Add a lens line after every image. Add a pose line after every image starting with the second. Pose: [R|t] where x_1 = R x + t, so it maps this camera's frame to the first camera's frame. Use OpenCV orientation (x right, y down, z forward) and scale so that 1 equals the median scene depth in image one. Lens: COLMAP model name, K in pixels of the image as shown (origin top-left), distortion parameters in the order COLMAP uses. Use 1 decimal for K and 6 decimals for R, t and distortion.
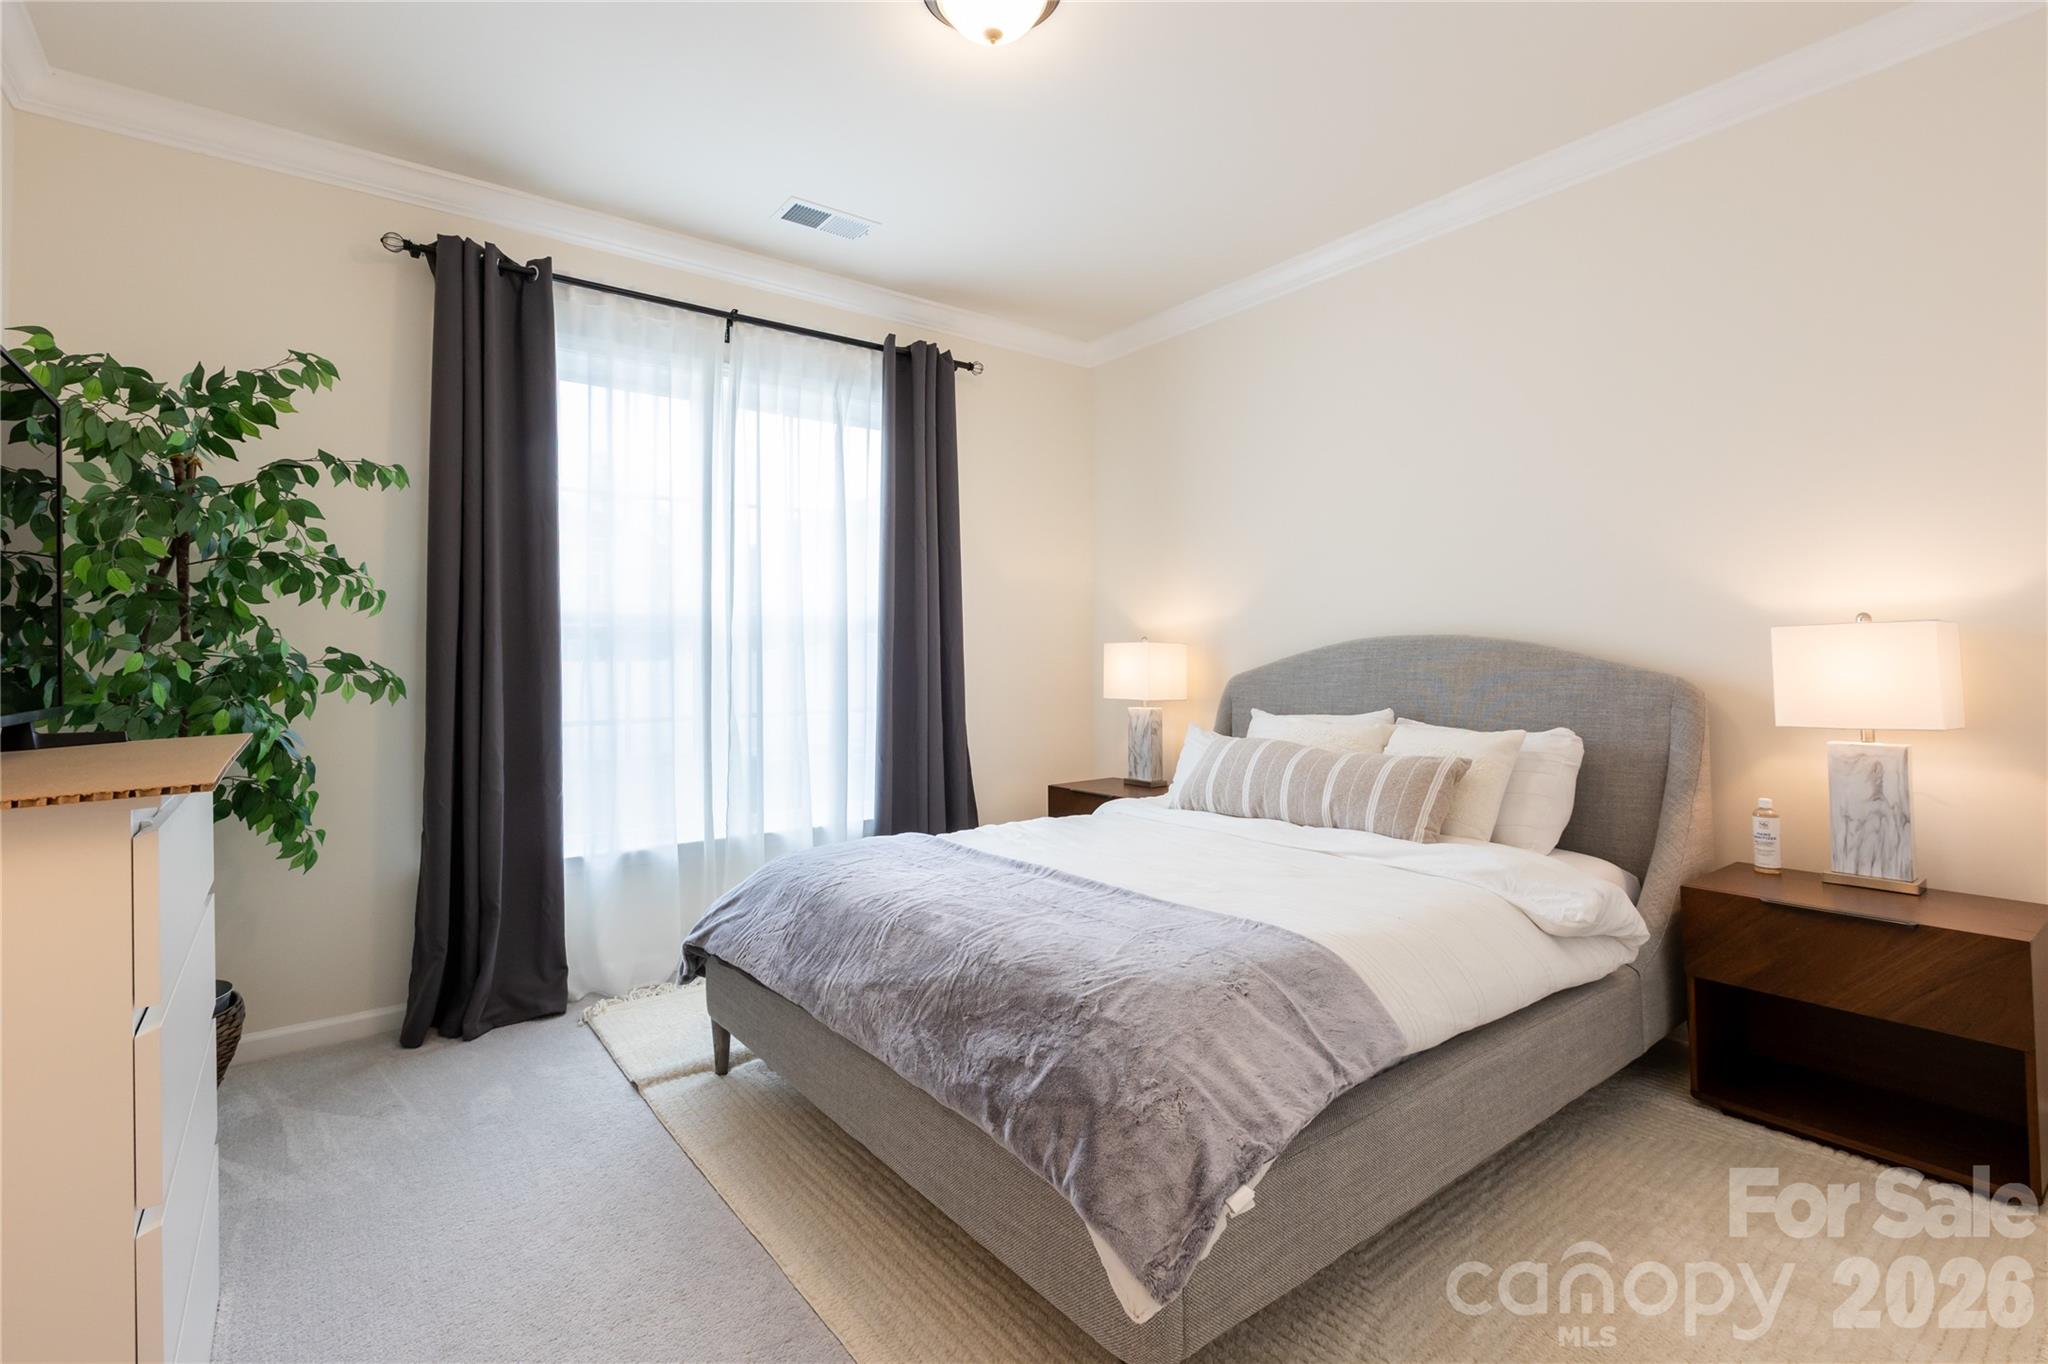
lens RADIAL K [[913.4, 0, 1024.1], [0, 913.4, 659.6], [0, 0, 1]] dist [-0.000510, 0.000209]
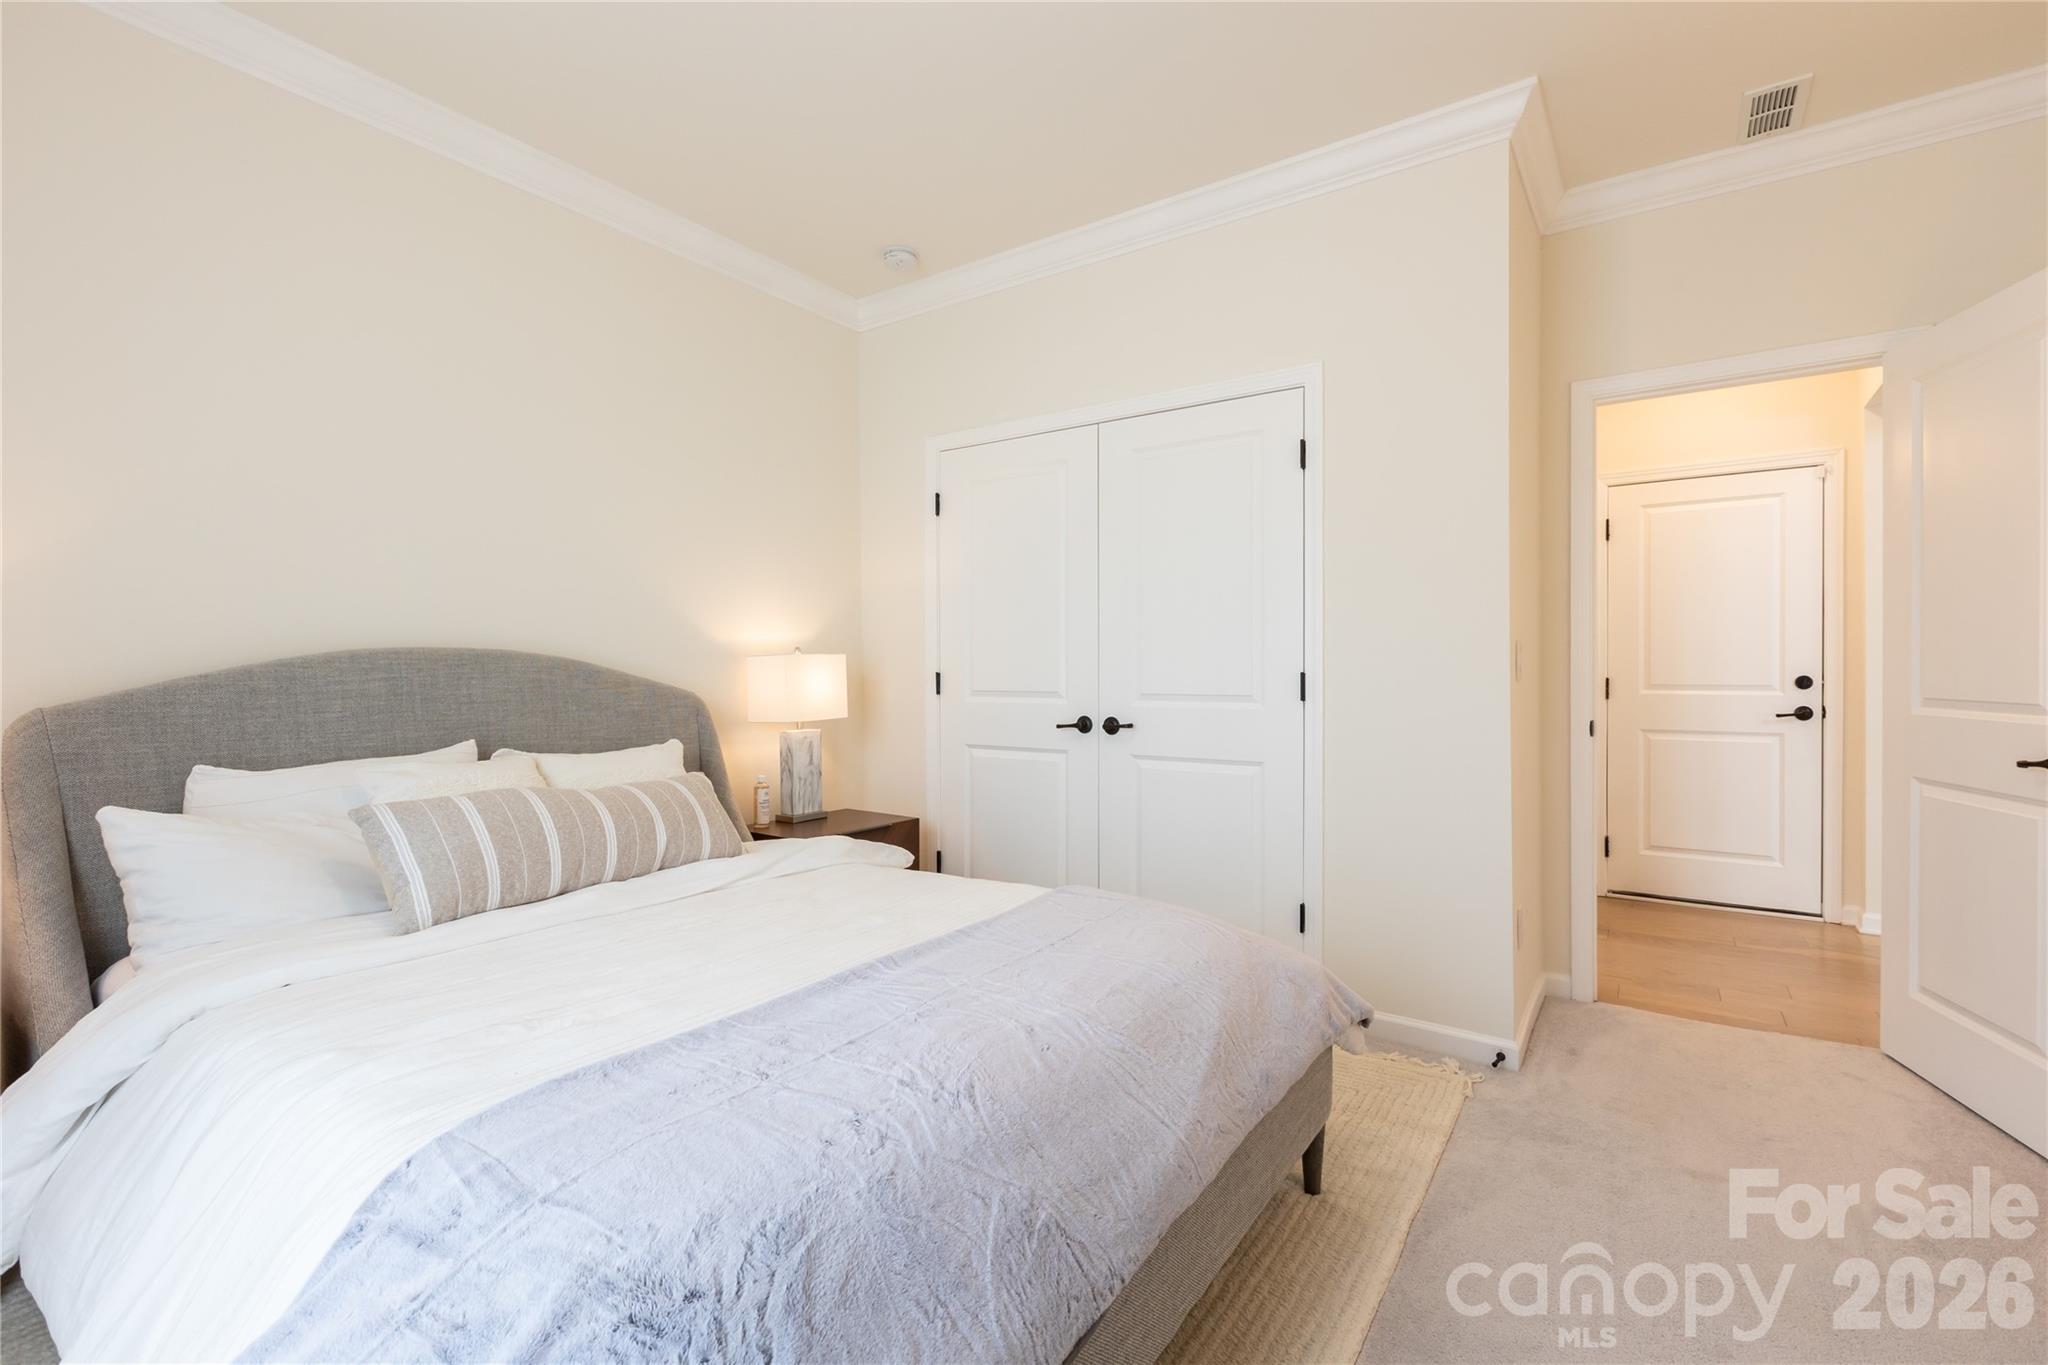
lens RADIAL K [[913.4, 0, 1024.1], [0, 913.4, 660.1], [0, 0, 1]] dist [-0.000510, 0.000209]
pose [[-0.312398, 0.015124, 0.949831, -0.564805], [-0.006084, 0.999821, -0.017921, -0.005670], [-0.949932, -0.011377, -0.312250, 0.865174]]
